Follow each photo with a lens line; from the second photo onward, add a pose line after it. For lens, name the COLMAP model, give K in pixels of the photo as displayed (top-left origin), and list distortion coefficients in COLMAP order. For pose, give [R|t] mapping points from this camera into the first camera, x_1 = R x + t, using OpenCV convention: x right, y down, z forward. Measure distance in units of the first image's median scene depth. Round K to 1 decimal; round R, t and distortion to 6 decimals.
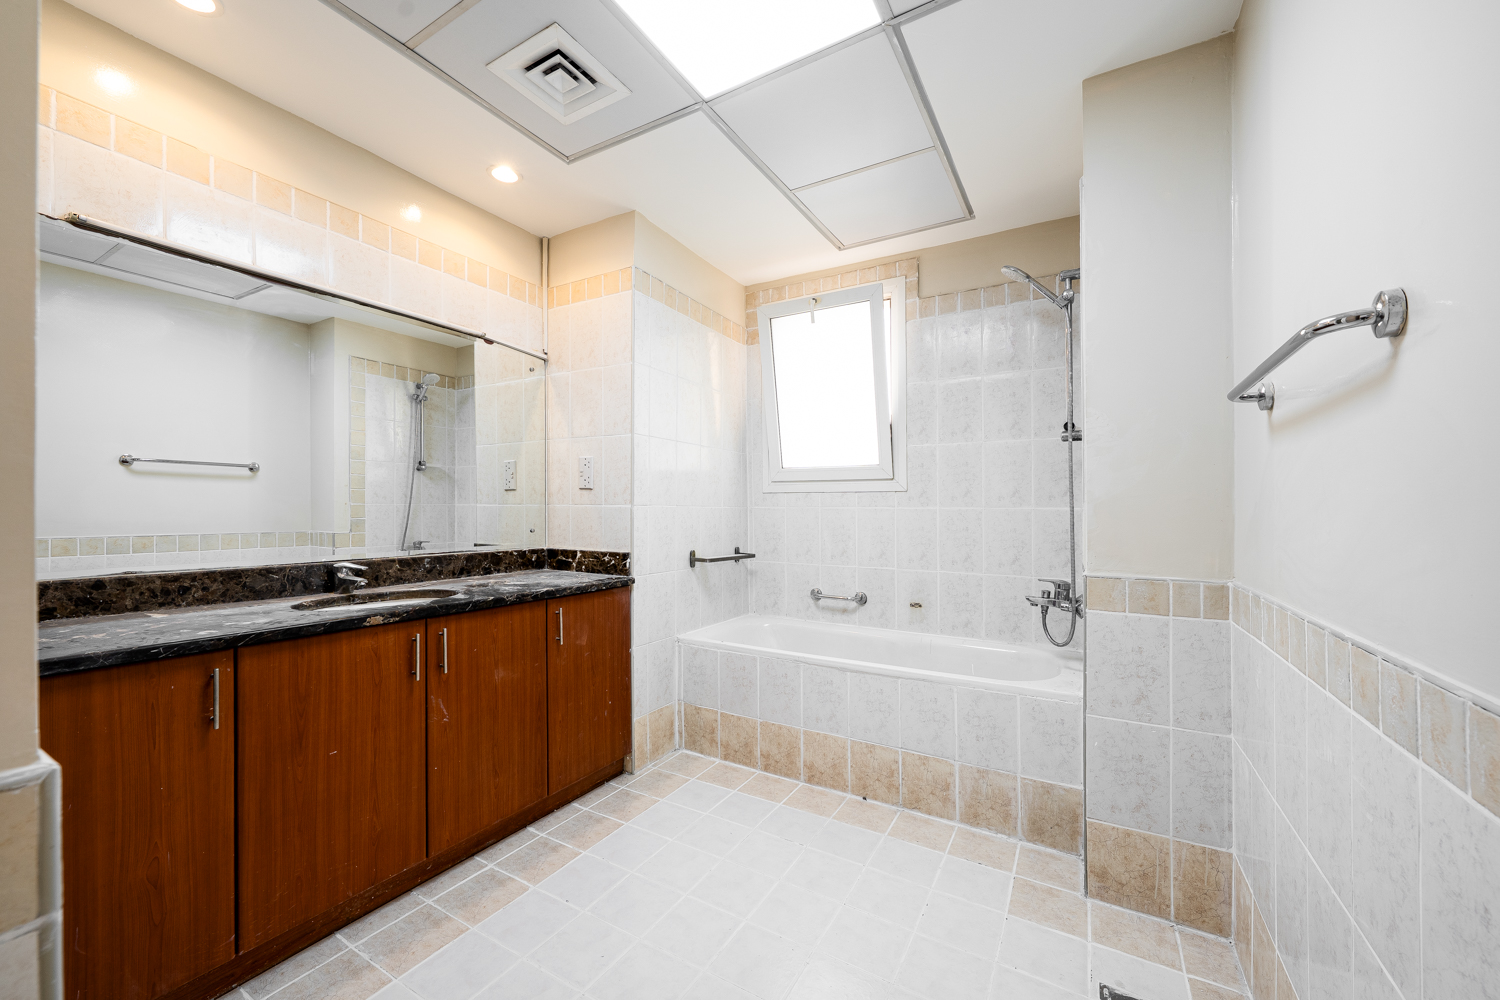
lens RADIAL K [[582.7, 0, 745.1], [0, 582.7, 505.7], [0, 0, 1]] dist [0.002466, 0.000077]
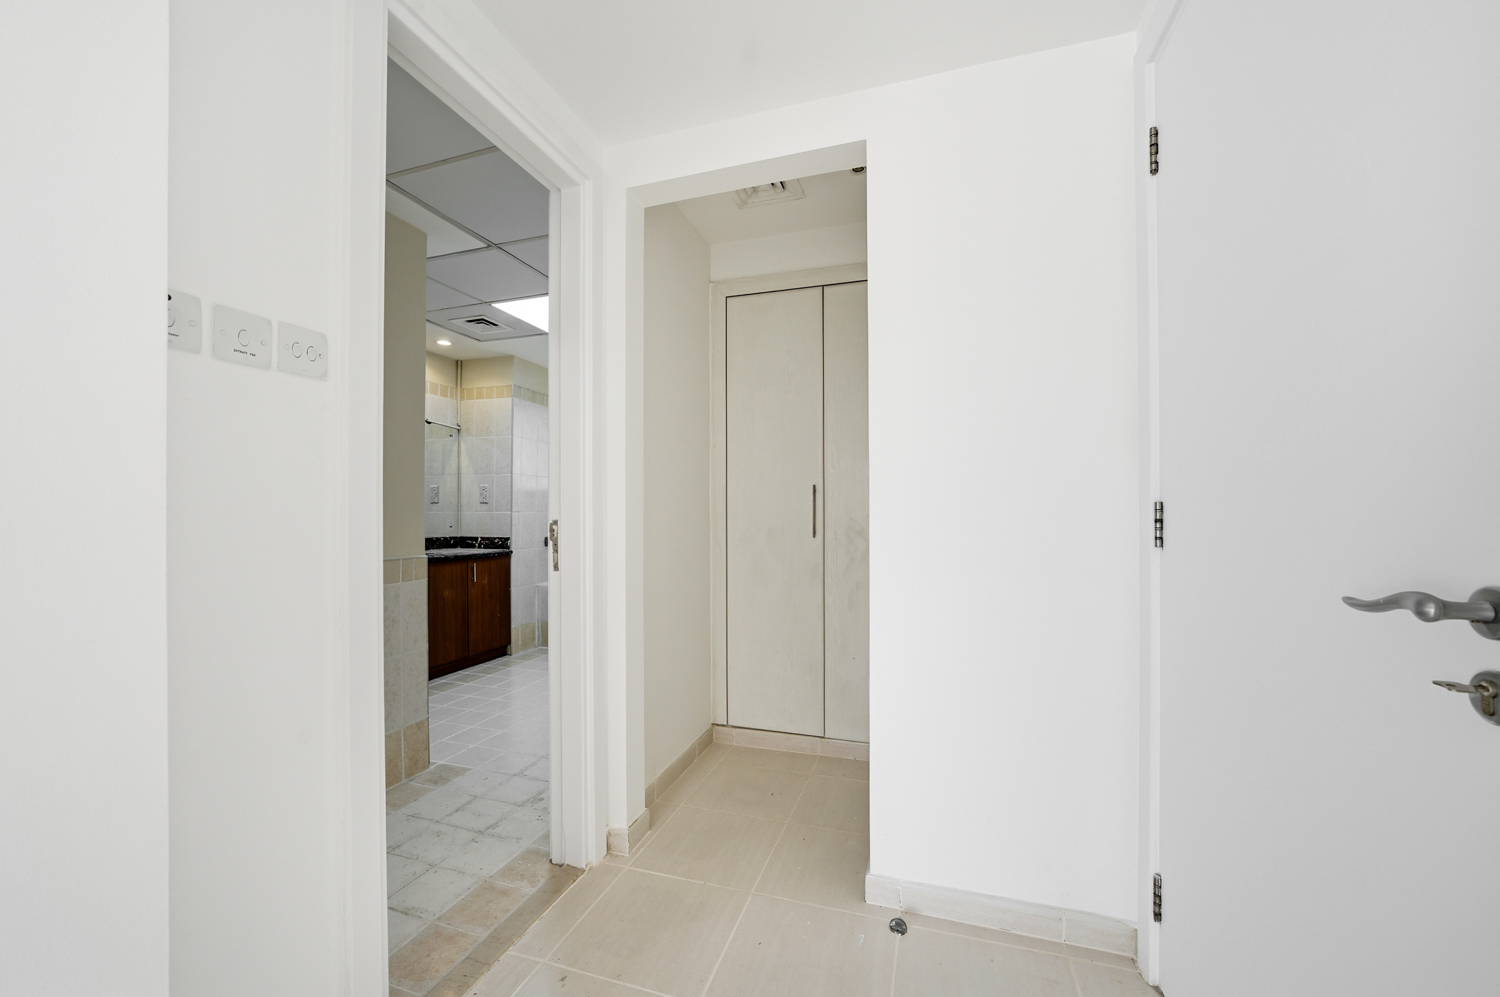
lens RADIAL K [[590.2, 0, 755.4], [0, 590.2, 500.0], [0, 0, 1]] dist [-0.007769, 0.000351]
pose [[0.975437, 0.002556, 0.220262, 0.151611], [-0.000586, 0.999959, -0.009007, -0.021764], [-0.220276, 0.008657, 0.975399, -1.006206]]
